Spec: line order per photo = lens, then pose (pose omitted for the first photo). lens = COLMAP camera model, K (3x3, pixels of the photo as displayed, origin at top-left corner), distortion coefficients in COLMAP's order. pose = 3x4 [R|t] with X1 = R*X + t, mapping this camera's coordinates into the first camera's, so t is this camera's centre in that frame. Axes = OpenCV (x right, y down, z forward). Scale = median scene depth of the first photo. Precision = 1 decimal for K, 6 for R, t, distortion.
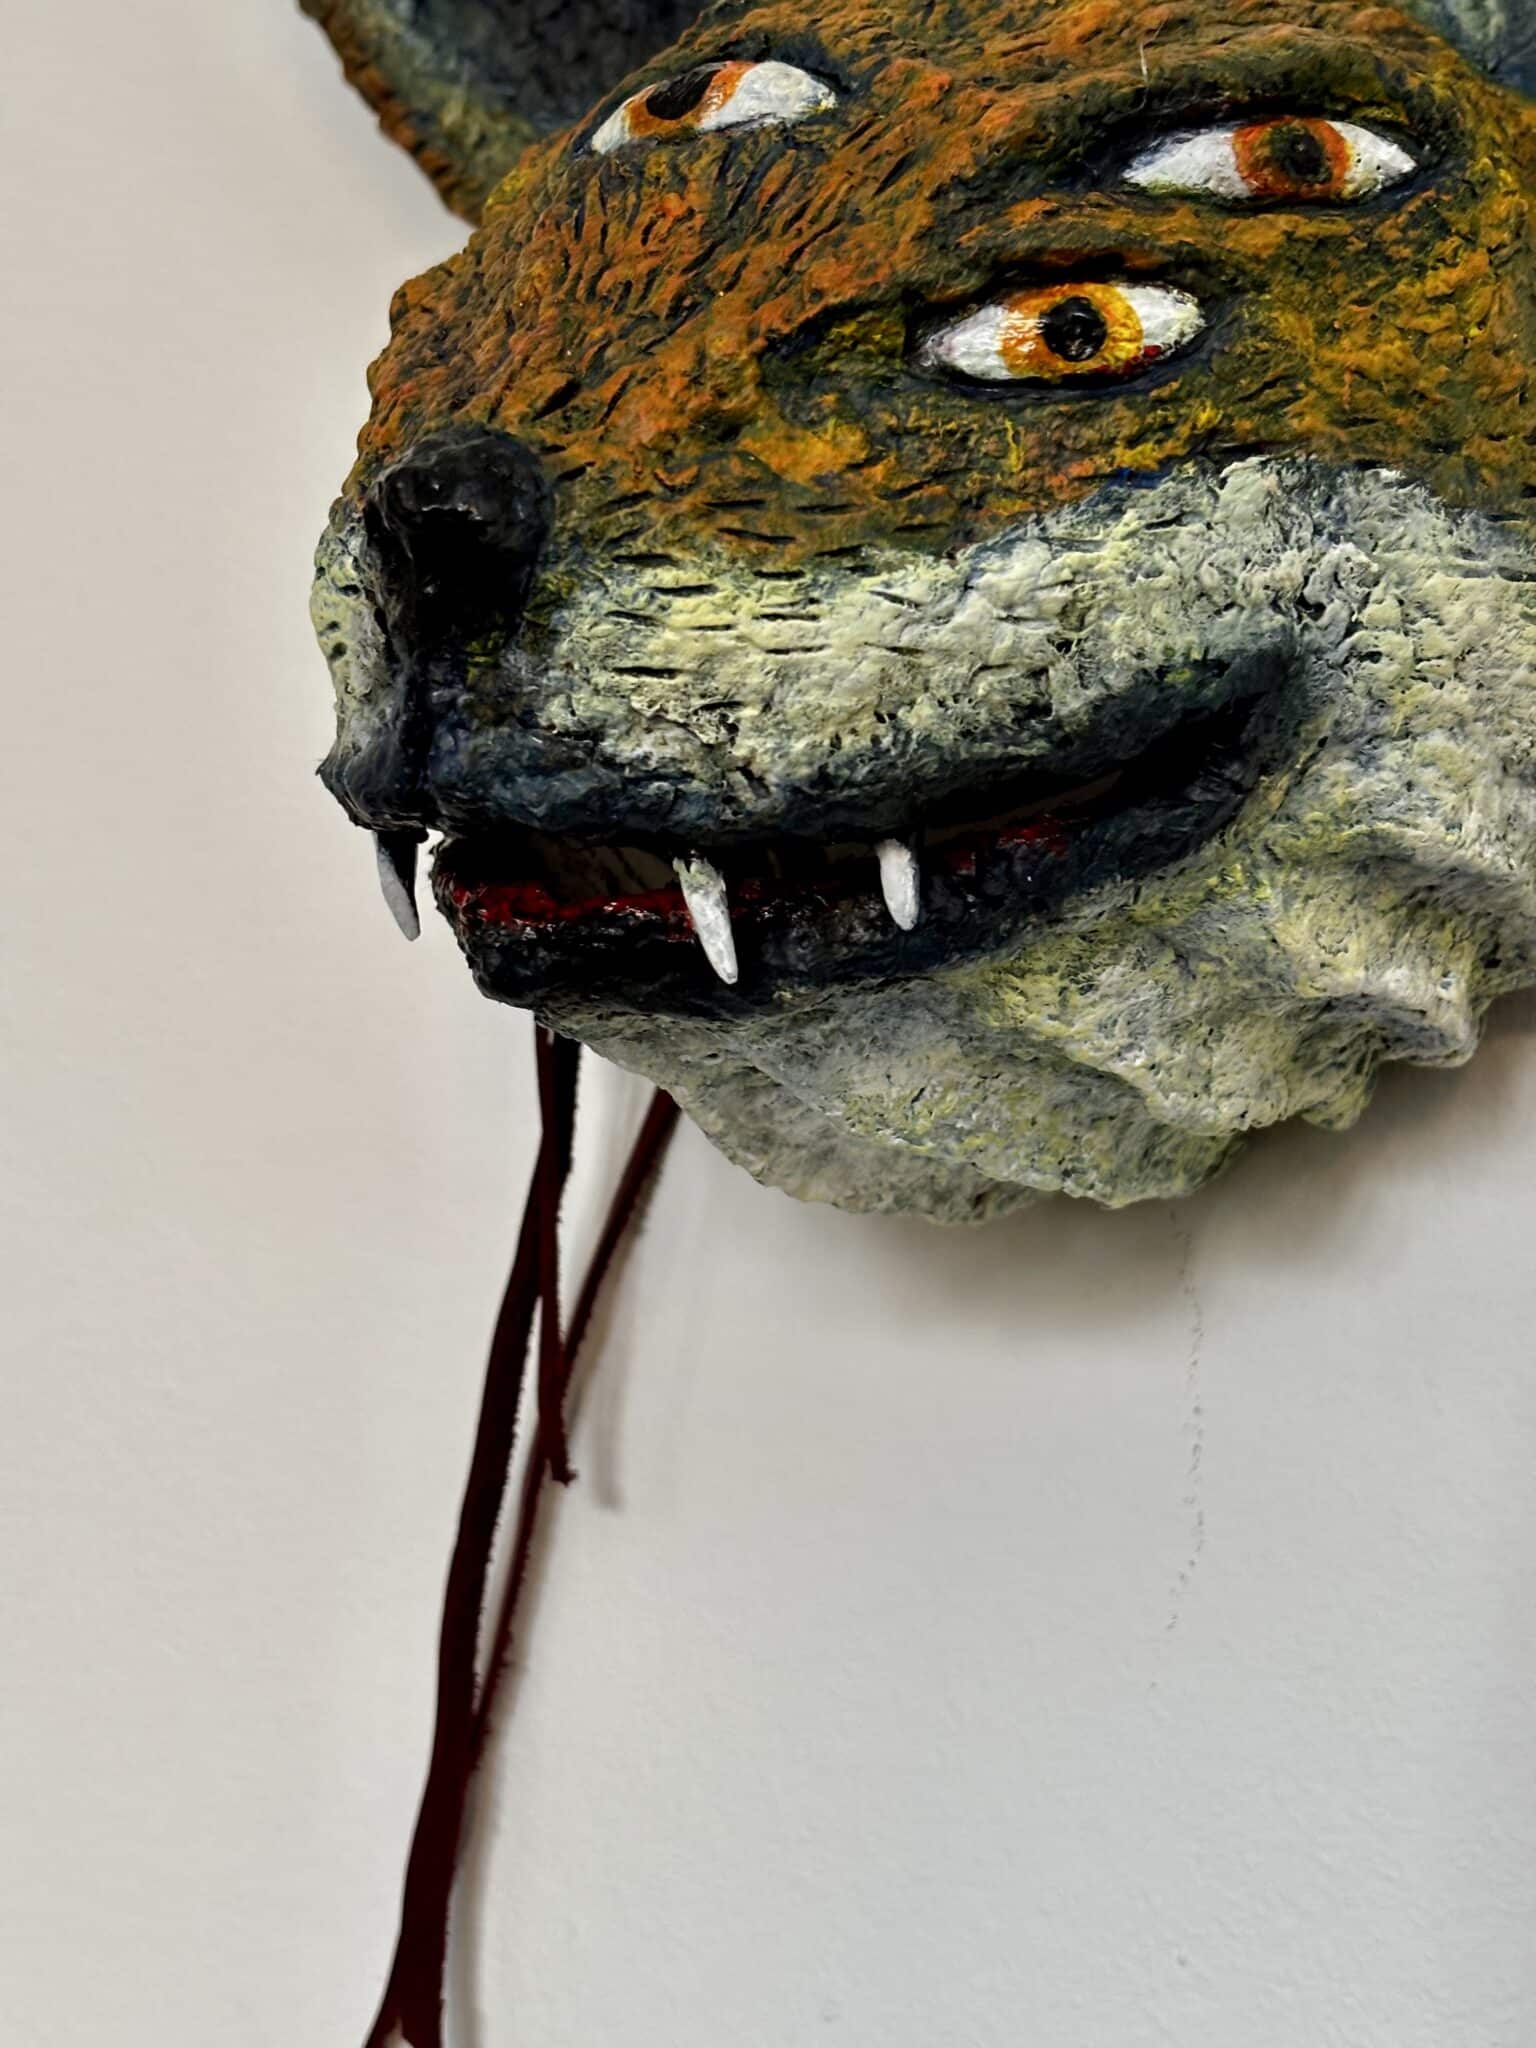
lens RADIAL K [[3085.8, 0, 792.7], [0, 3085.8, 1028.1], [0, 0, 1]] dist [0.256502, -1.043663]
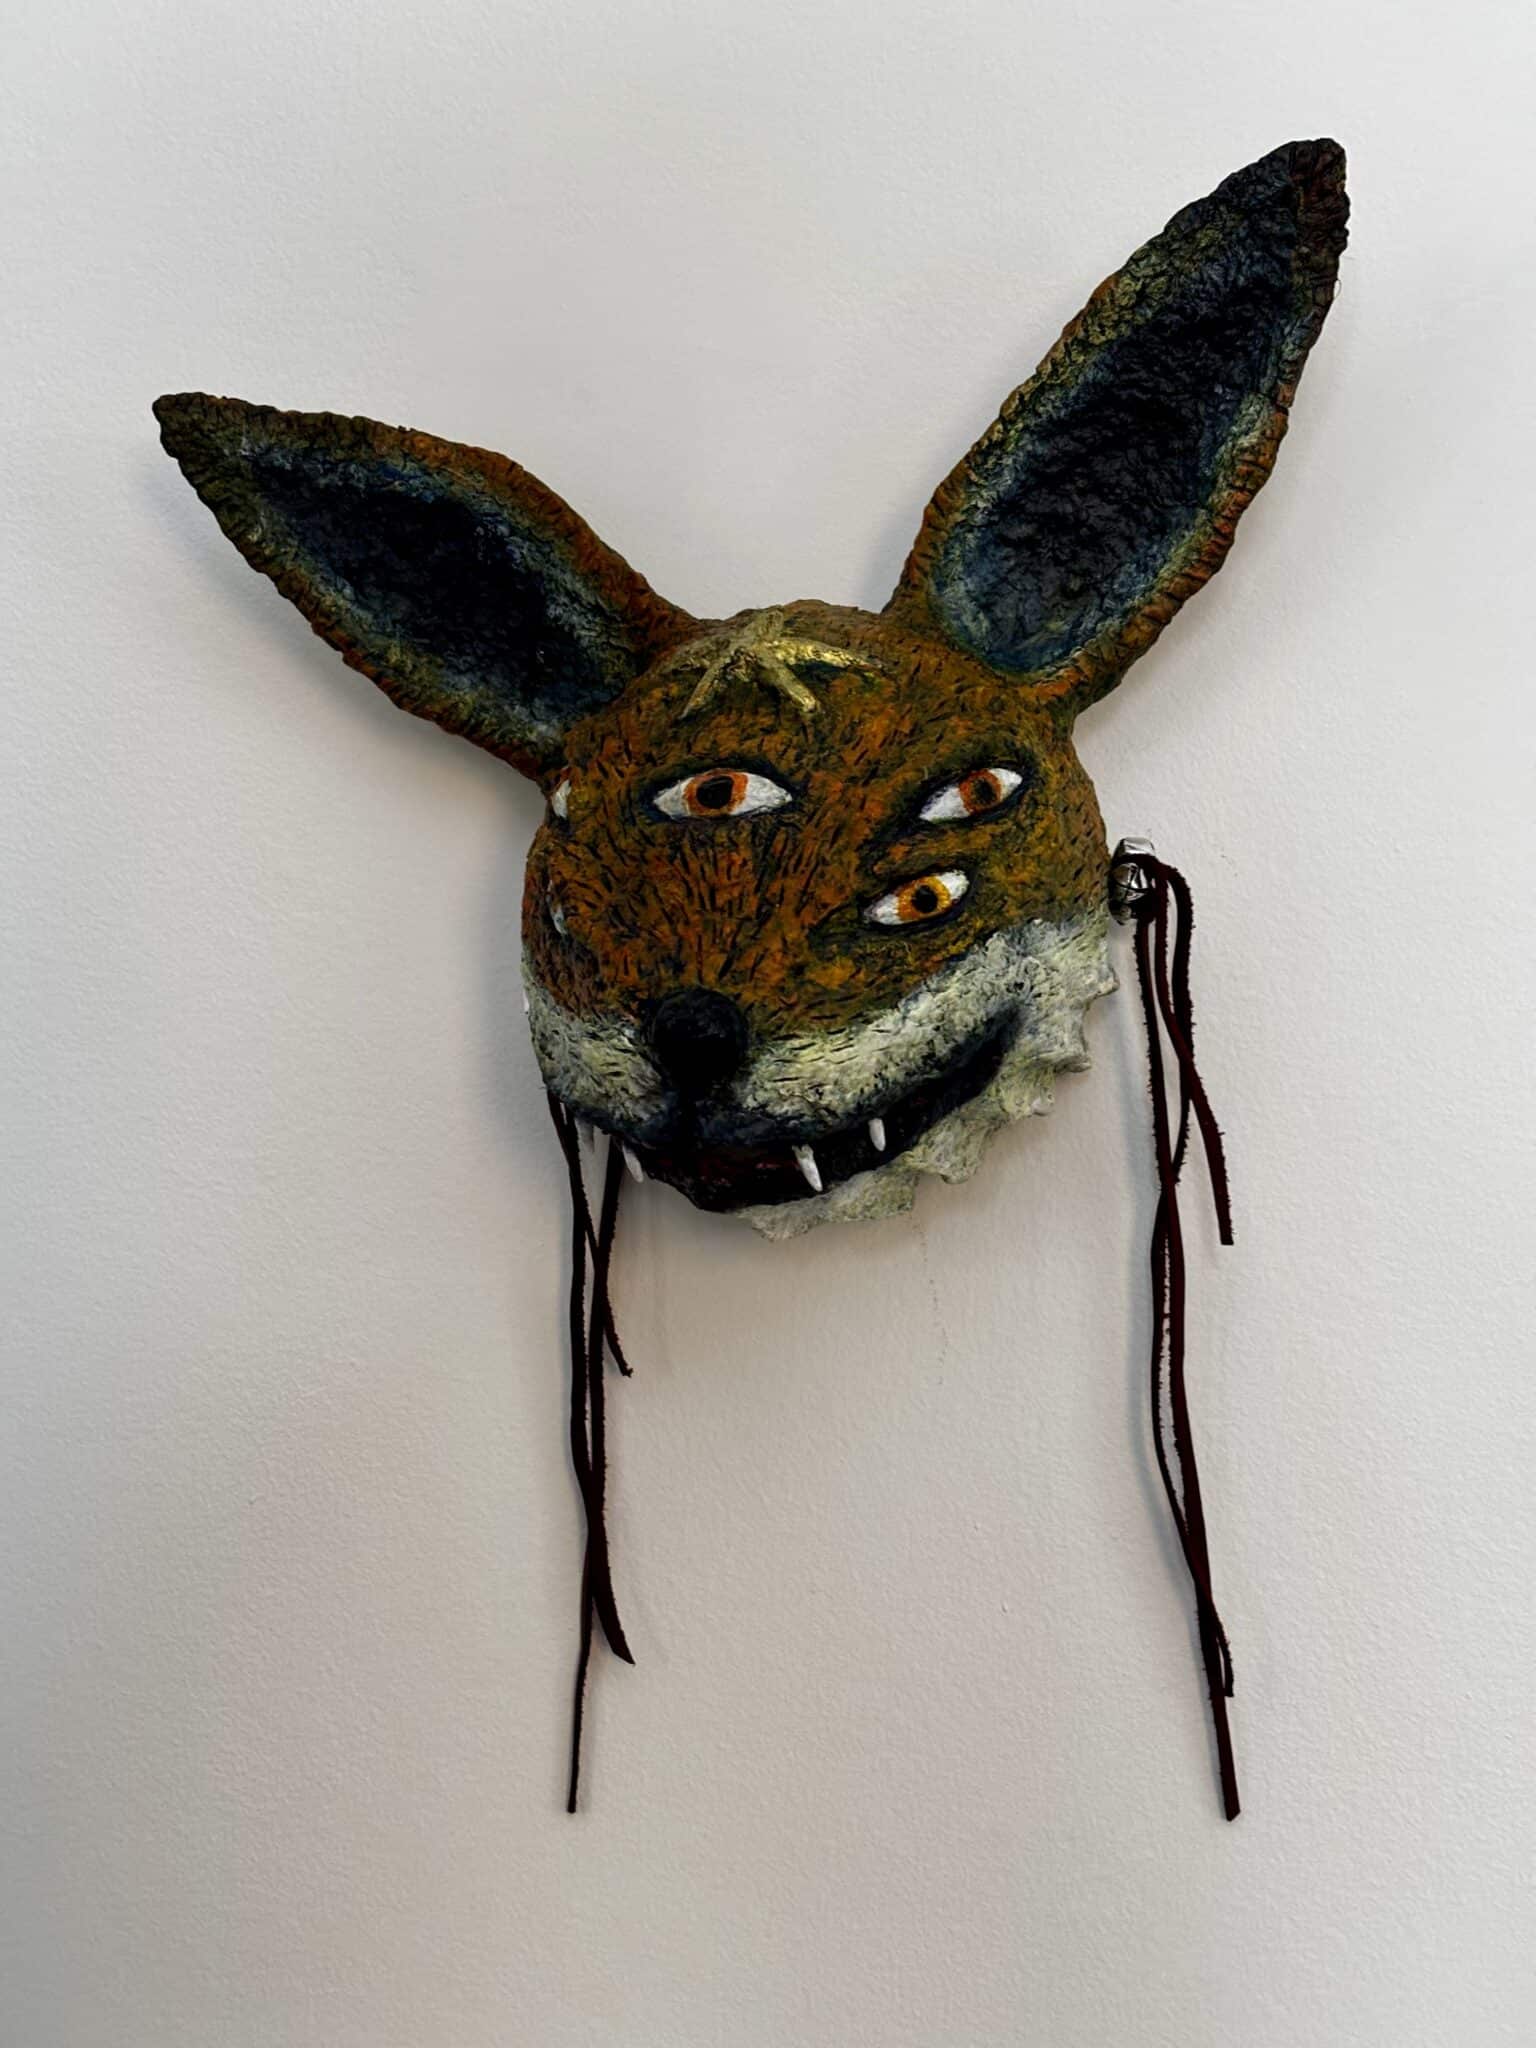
lens RADIAL K [[3017.7, 0, 768.0], [0, 3017.7, 1024.0], [0, 0, 1]] dist [0.267820, -1.121710]
pose [[0.923863, -0.193536, 0.330183, -0.787998], [0.135848, 0.972370, 0.189846, -0.577544], [-0.357802, -0.130537, 0.924629, -1.081317]]
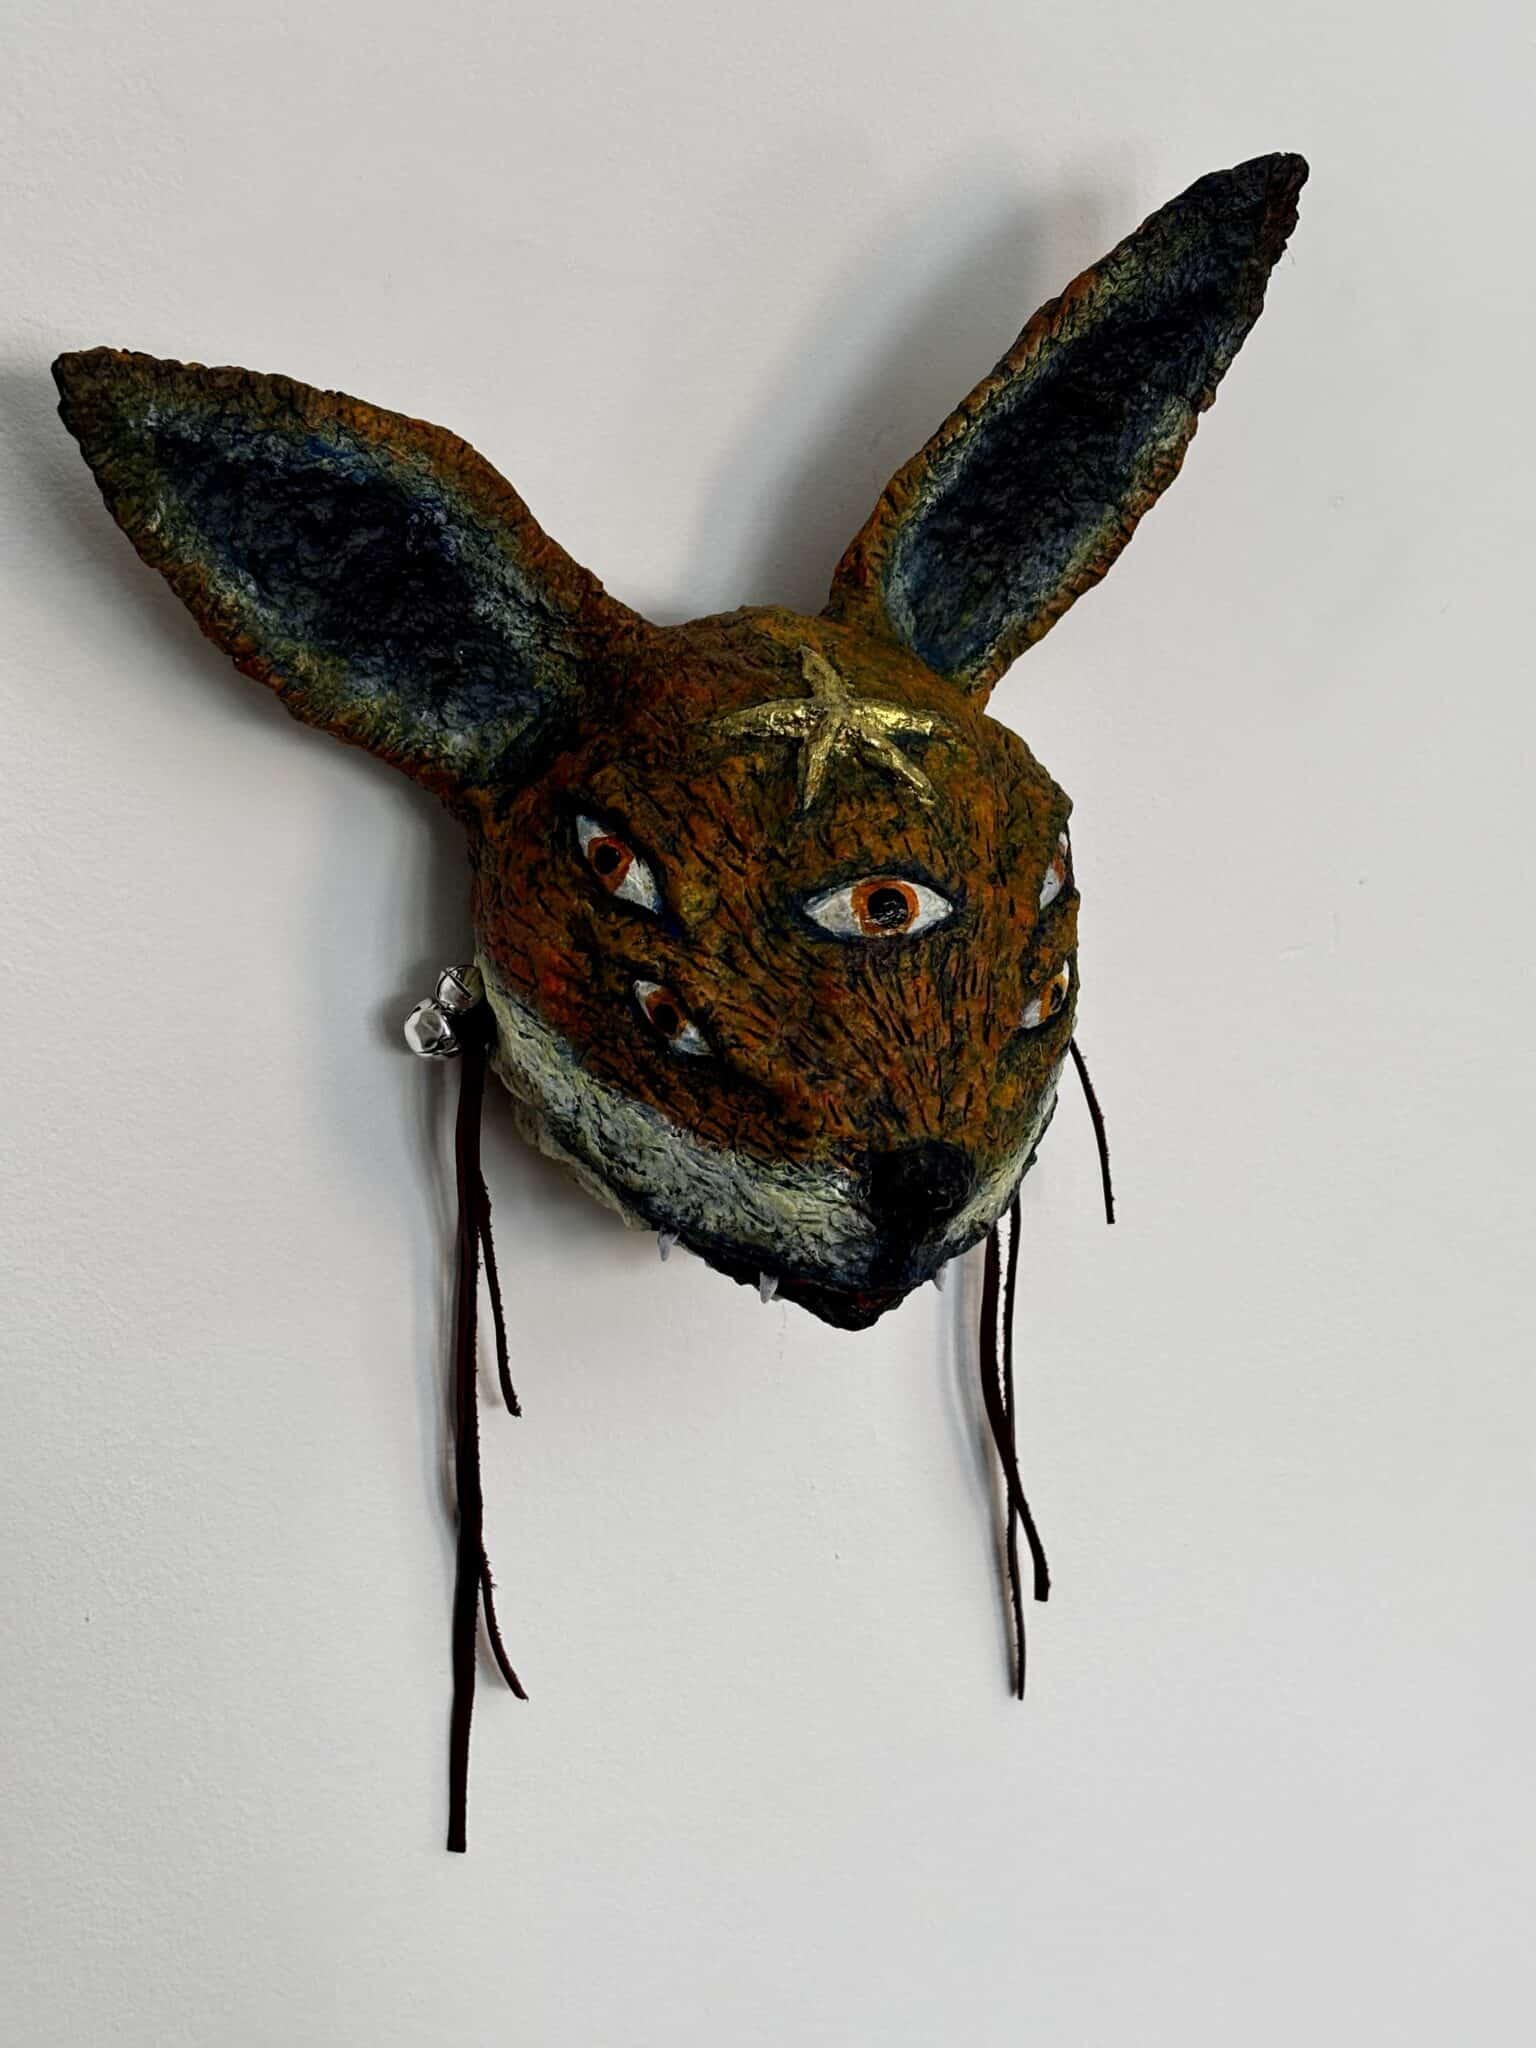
lens RADIAL K [[3097.8, 0, 768.0], [0, 3097.8, 1024.0], [0, 0, 1]] dist [0.244947, -0.995906]
pose [[0.527171, -0.383203, 0.758450, -1.765371], [-0.056018, 0.874934, 0.480992, -1.292871], [-0.847911, -0.296052, 0.439773, 0.156234]]
